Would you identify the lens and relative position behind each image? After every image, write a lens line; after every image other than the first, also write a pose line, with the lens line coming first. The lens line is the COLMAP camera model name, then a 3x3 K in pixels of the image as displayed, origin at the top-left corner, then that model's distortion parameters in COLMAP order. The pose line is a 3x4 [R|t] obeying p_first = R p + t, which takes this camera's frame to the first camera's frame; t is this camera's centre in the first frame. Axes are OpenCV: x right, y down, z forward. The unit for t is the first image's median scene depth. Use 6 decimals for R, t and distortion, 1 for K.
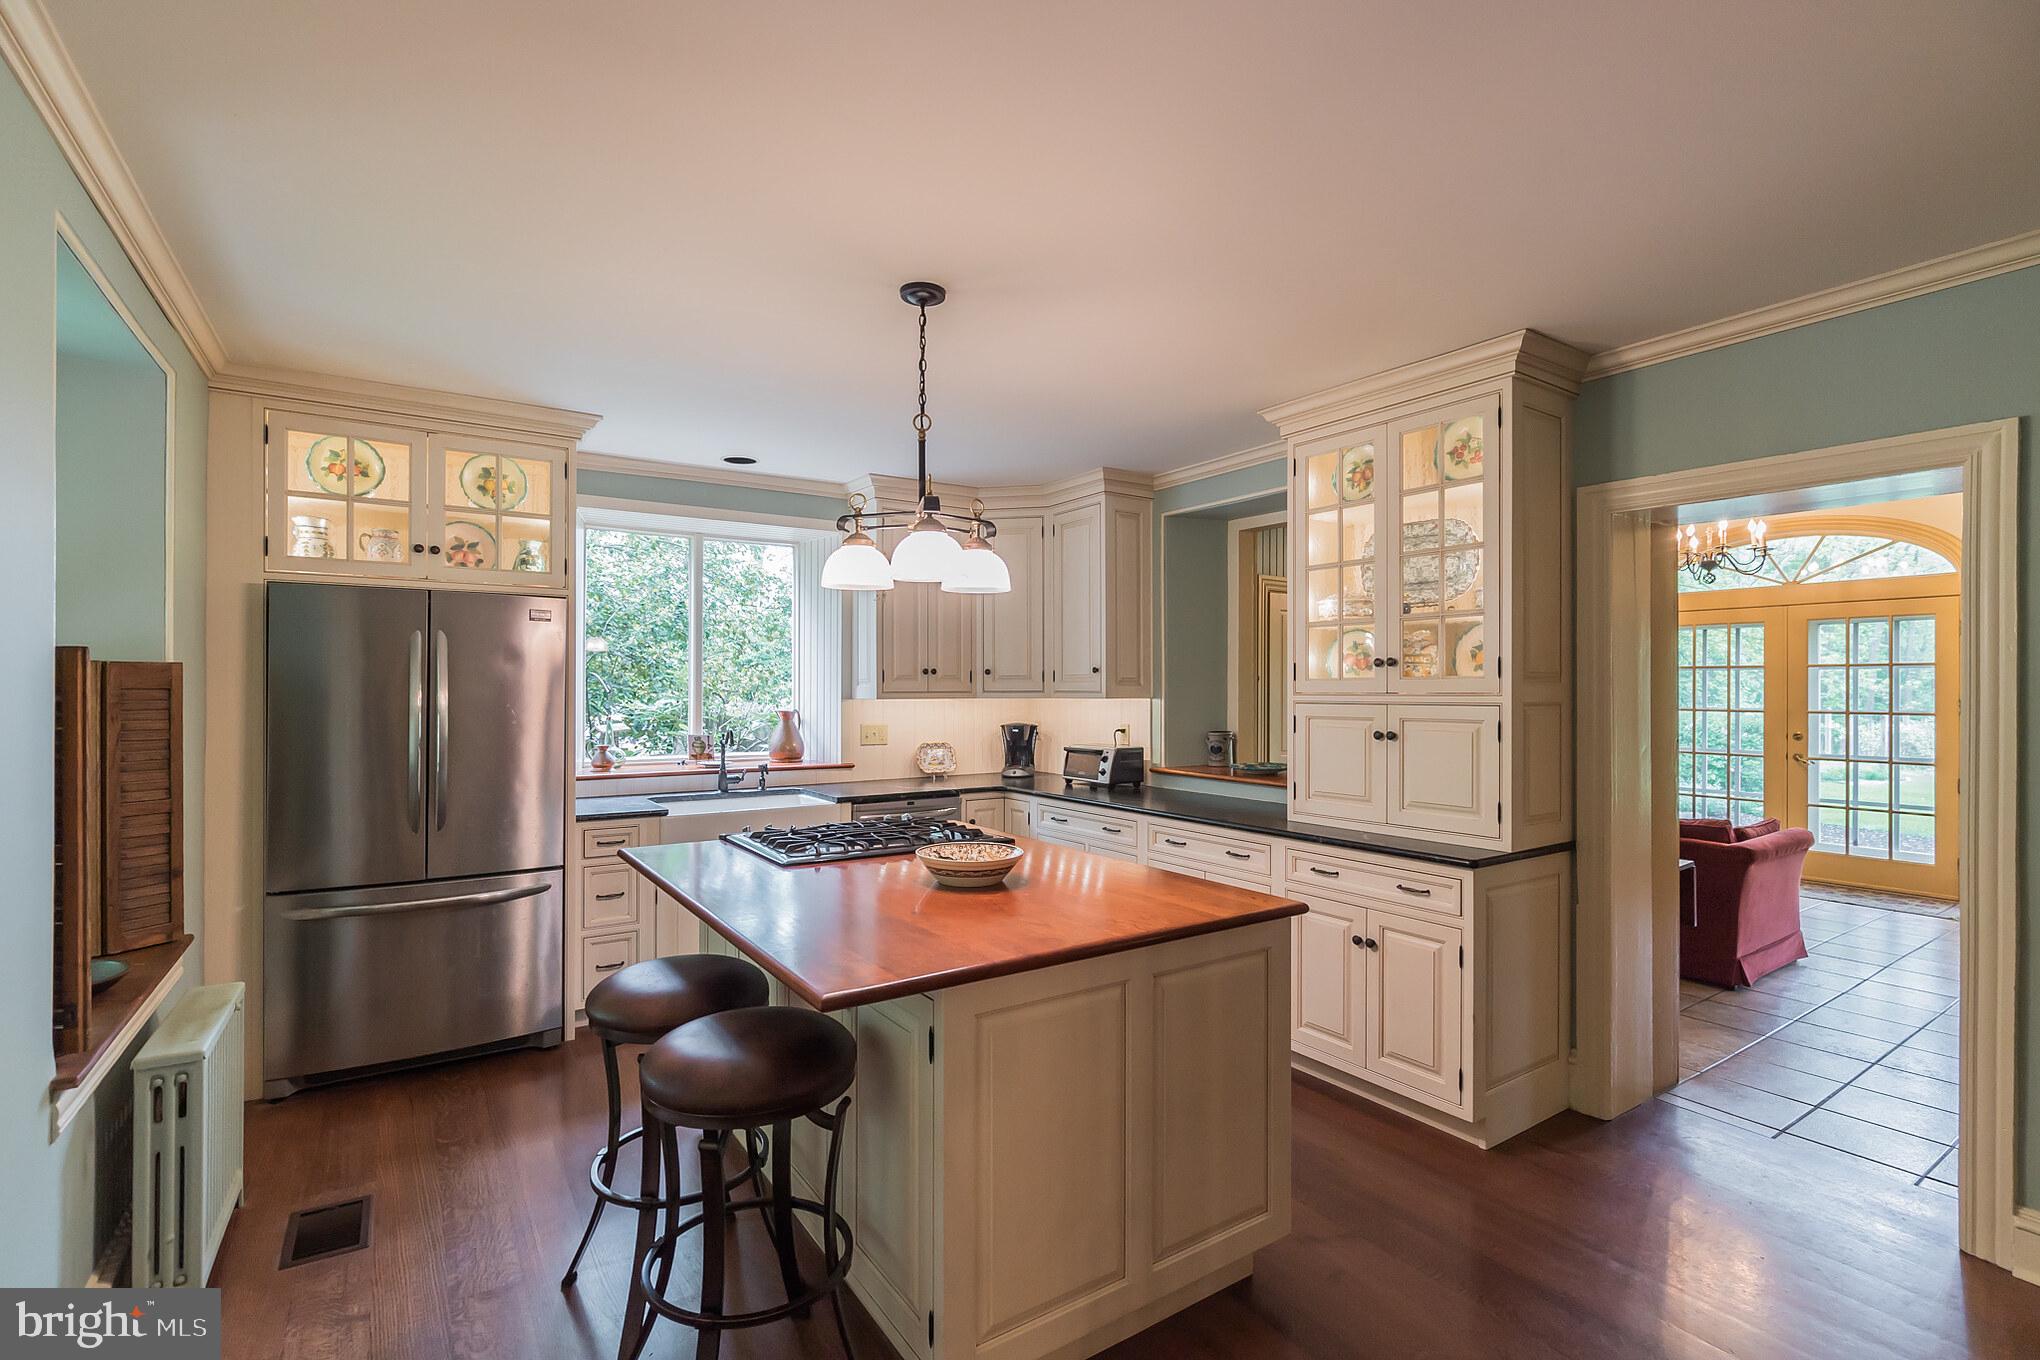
lens RADIAL K [[927.6, 0, 1008.8], [0, 927.6, 685.3], [0, 0, 1]] dist [0.001884, 0.001521]
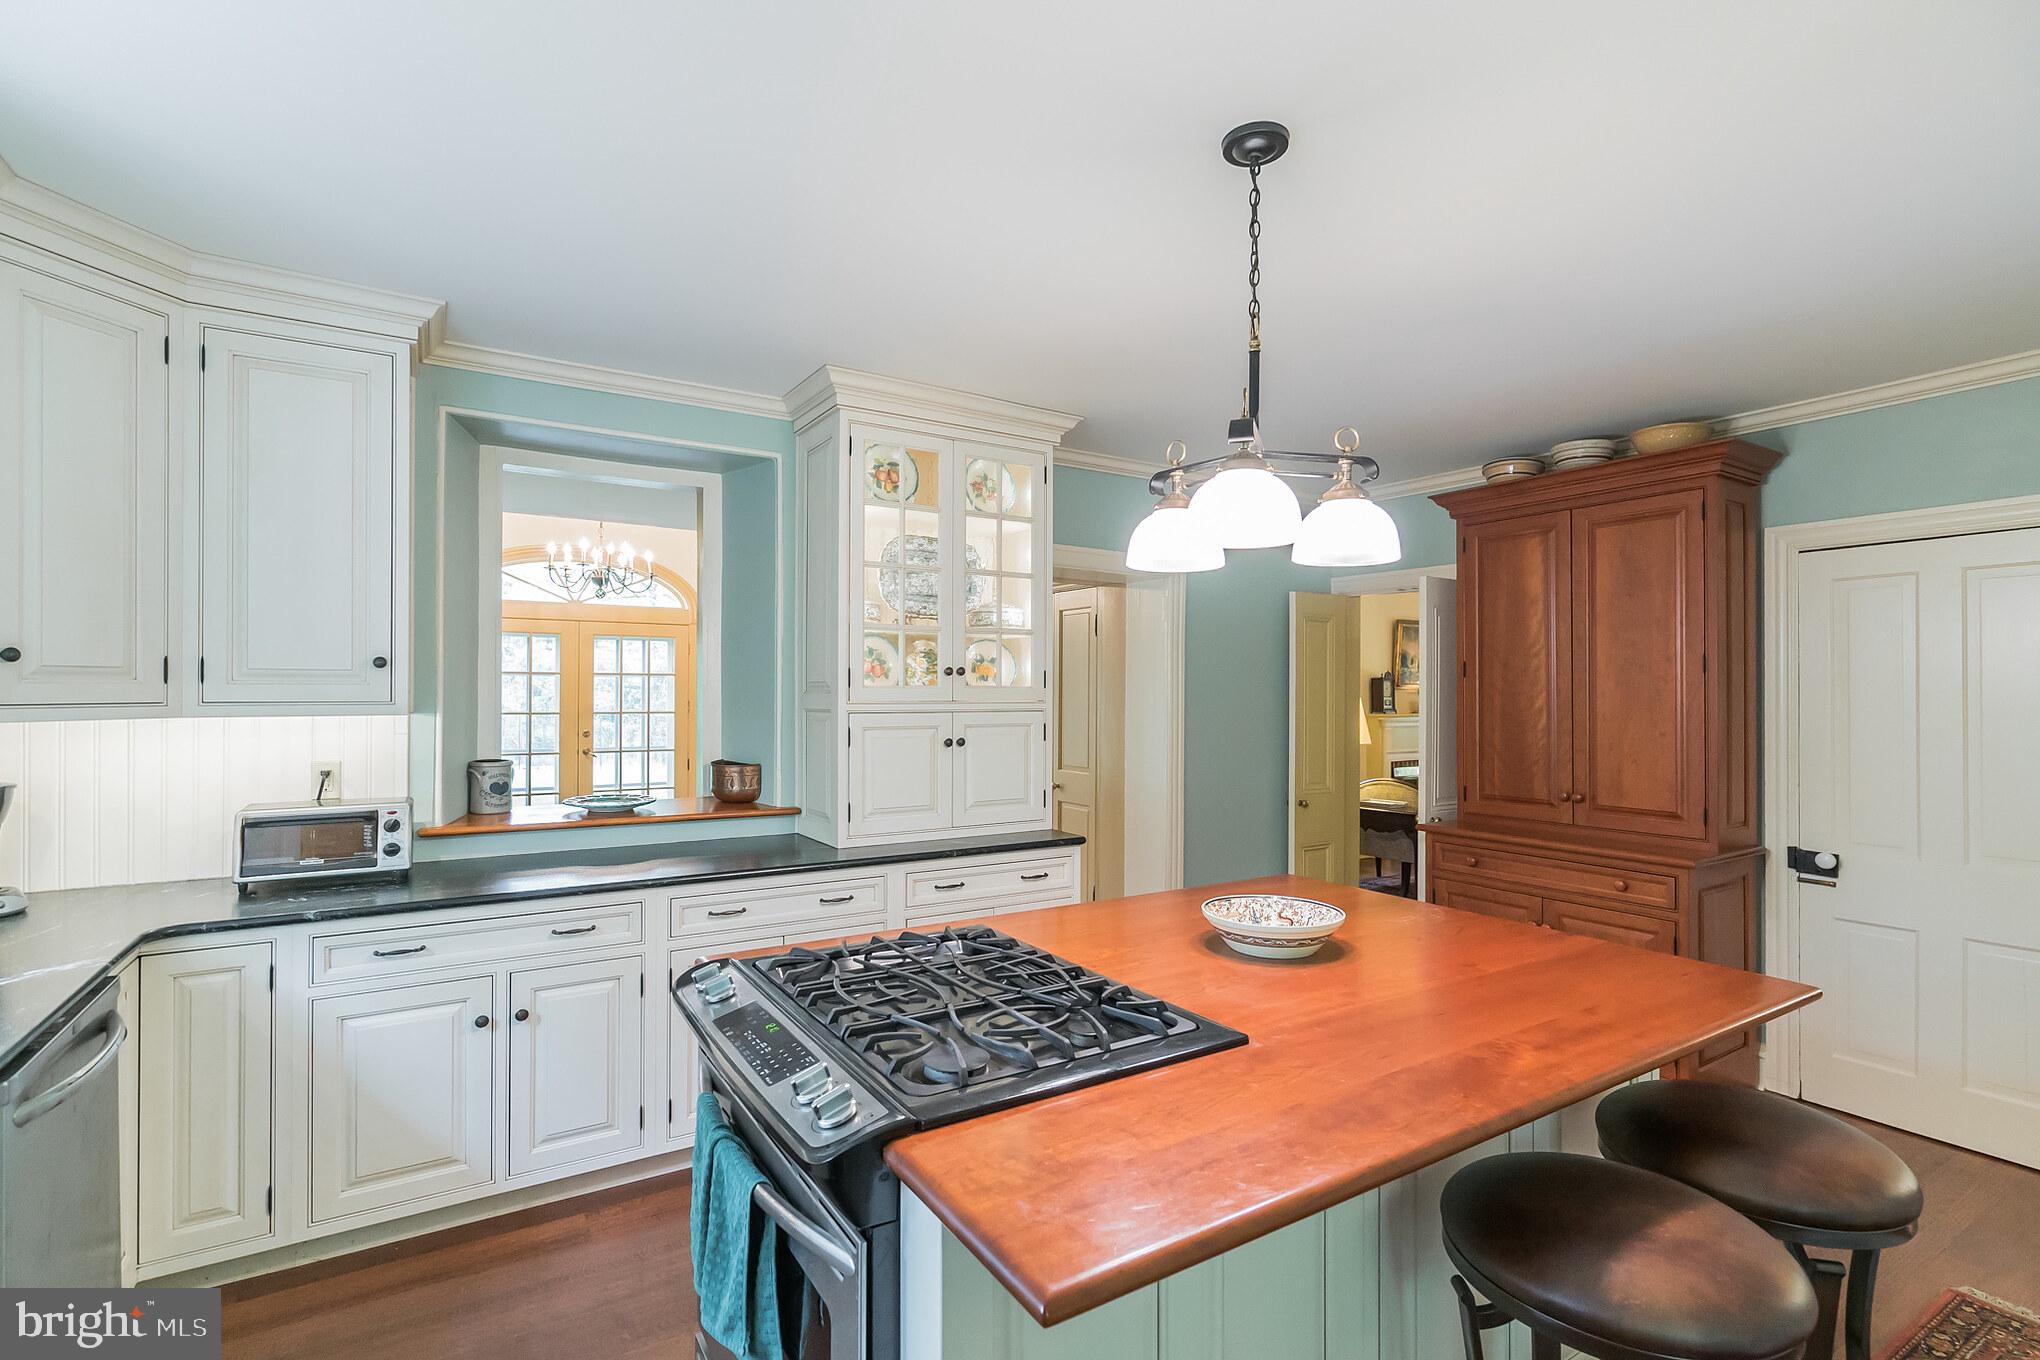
lens RADIAL K [[927.6, 0, 1008.8], [0, 927.6, 687.7], [0, 0, 1]] dist [0.001884, 0.001521]
pose [[0.044428, 0.005071, 0.999000, -0.527922], [-0.006467, 0.999968, -0.004788, -0.001738], [-0.998992, -0.006248, 0.044459, 0.756164]]
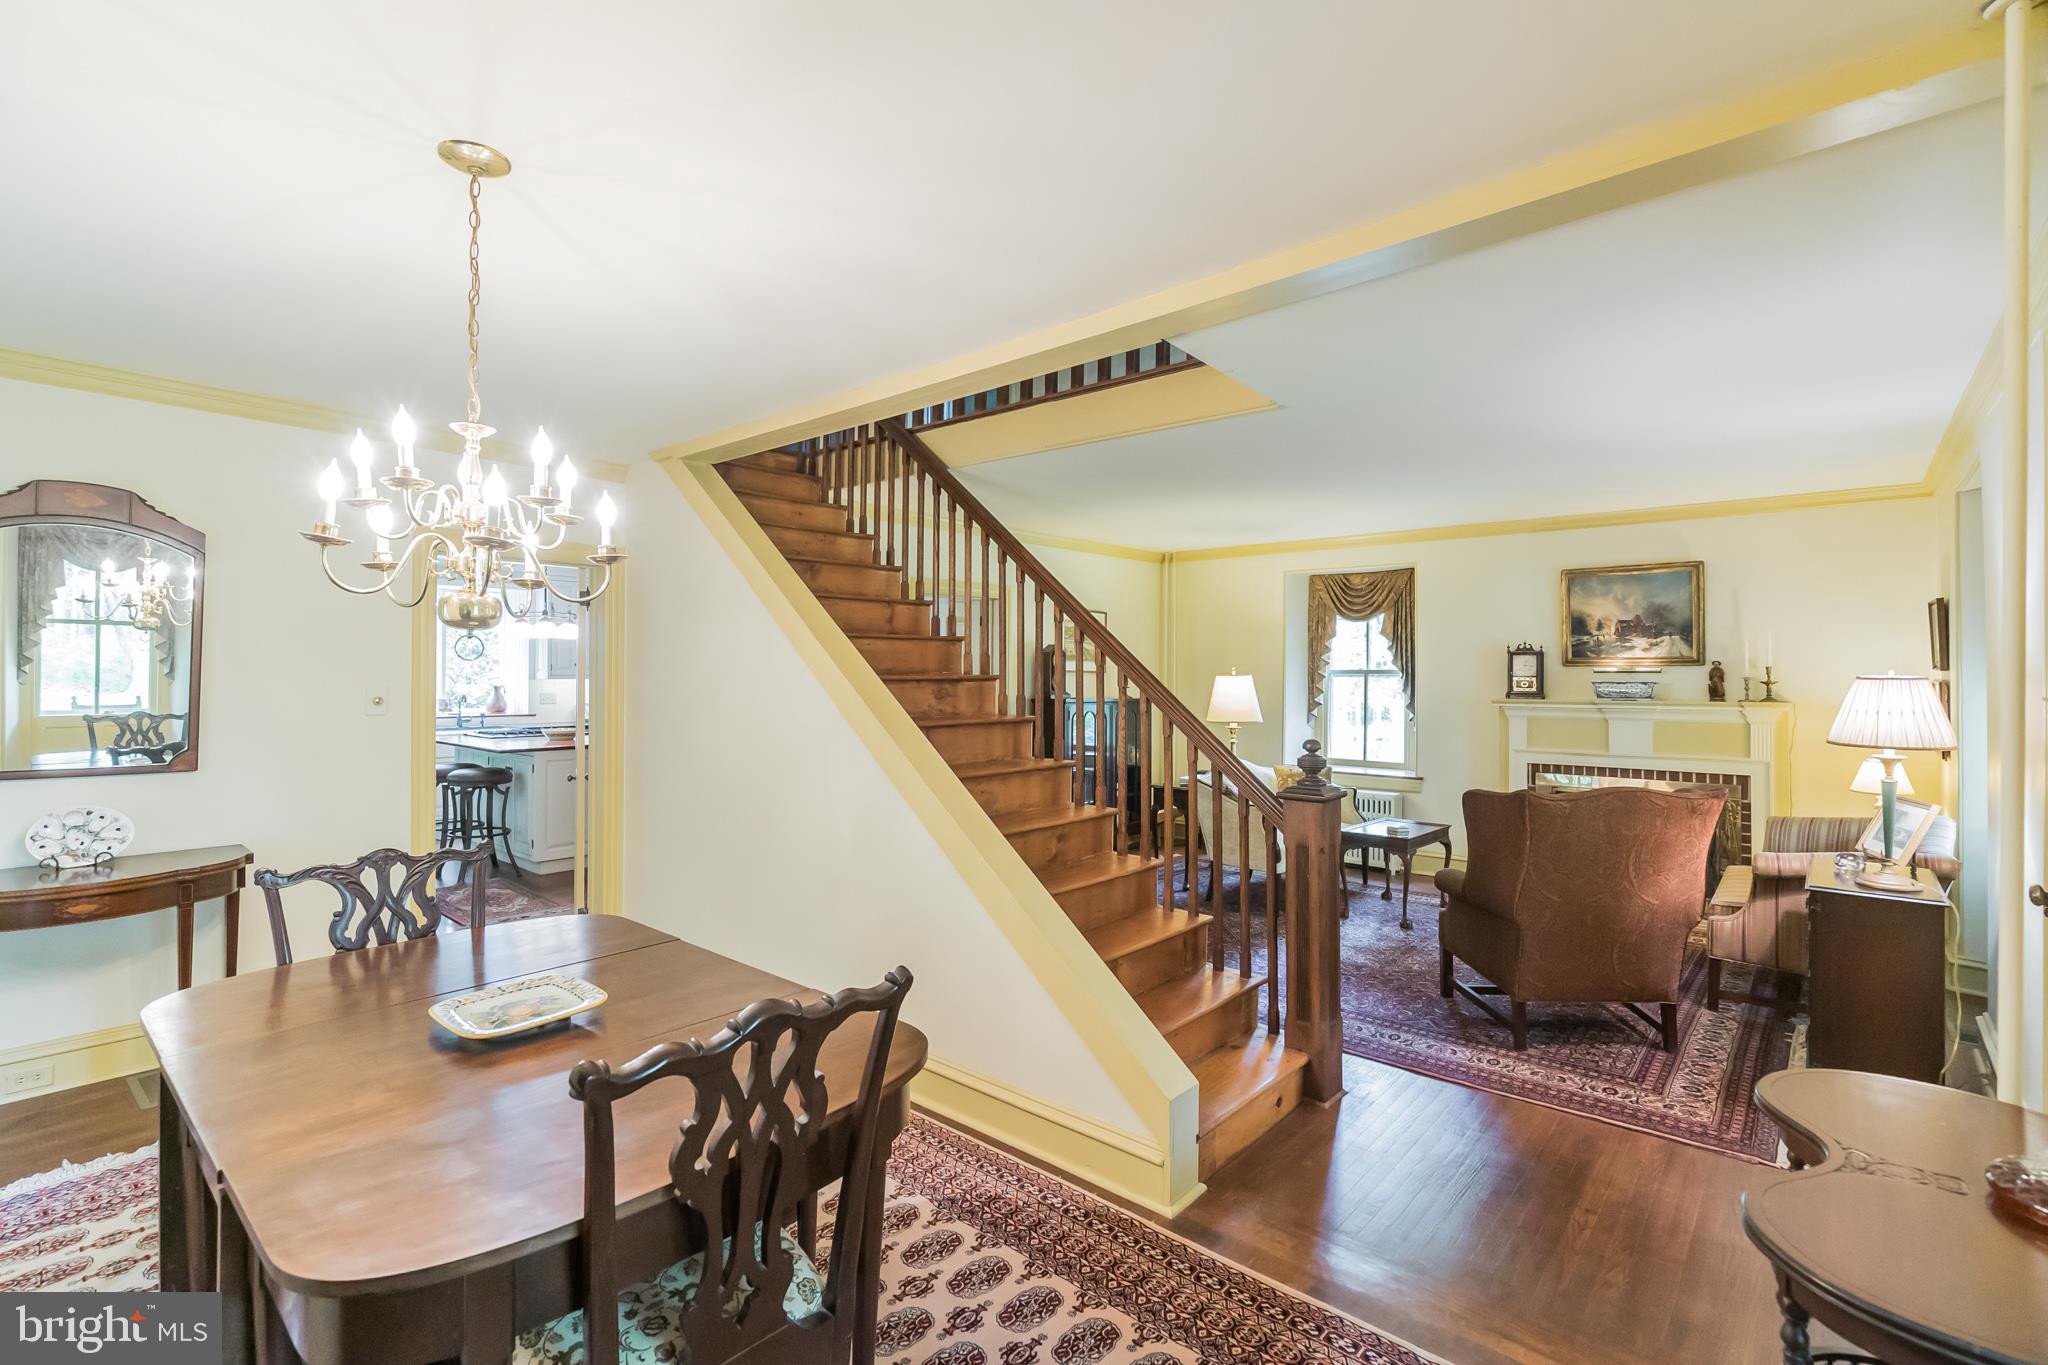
lens RADIAL K [[941.6, 0, 1017.2], [0, 941.6, 677.7], [0, 0, 1]] dist [0.003845, 0.000093]
pose [[0.967058, -0.004155, 0.254522, 0.416628], [0.002129, 0.999964, 0.008233, -0.002542], [-0.254547, -0.007420, 0.967032, -1.572424]]
